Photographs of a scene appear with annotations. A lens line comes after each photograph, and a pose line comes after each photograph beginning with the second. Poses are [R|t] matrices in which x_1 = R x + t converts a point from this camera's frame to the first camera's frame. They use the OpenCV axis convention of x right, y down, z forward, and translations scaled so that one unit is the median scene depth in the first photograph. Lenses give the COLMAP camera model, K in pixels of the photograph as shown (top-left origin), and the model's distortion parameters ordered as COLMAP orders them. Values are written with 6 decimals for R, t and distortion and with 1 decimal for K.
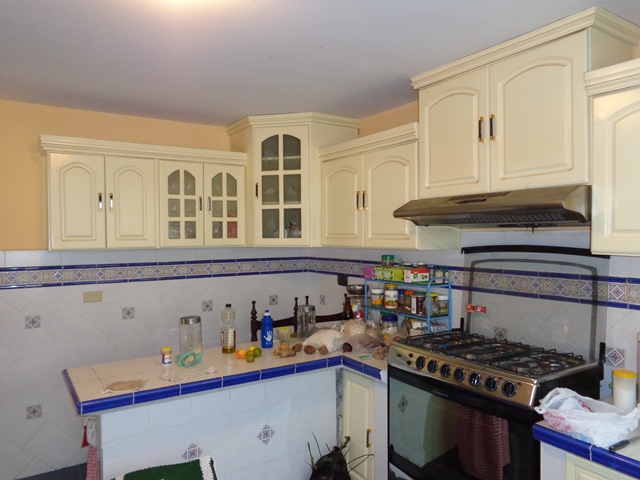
lens RADIAL K [[463.6, 0, 319.2], [0, 463.6, 239.1], [0, 0, 1]] dist [0.000245, 0.000029]
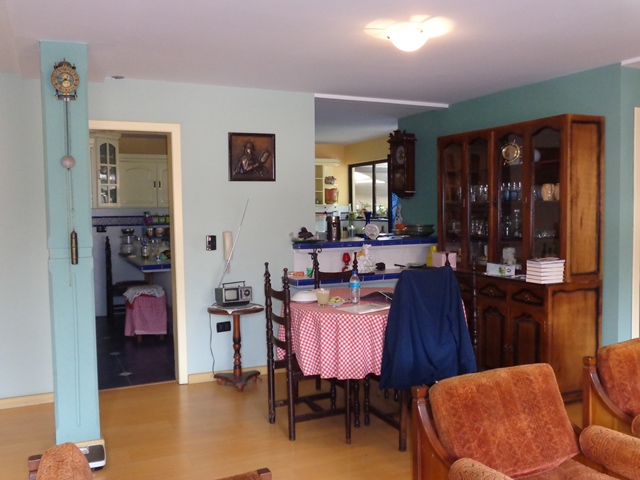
lens RADIAL K [[601.3, 0, 321.0], [0, 601.3, 239.4], [0, 0, 1]] dist [-0.007754, 0.000000]
pose [[0.155317, -0.054355, 0.986368, -2.187735], [0.020158, 0.998452, 0.051847, 0.033006], [-0.987659, 0.011831, 0.156172, -0.130909]]
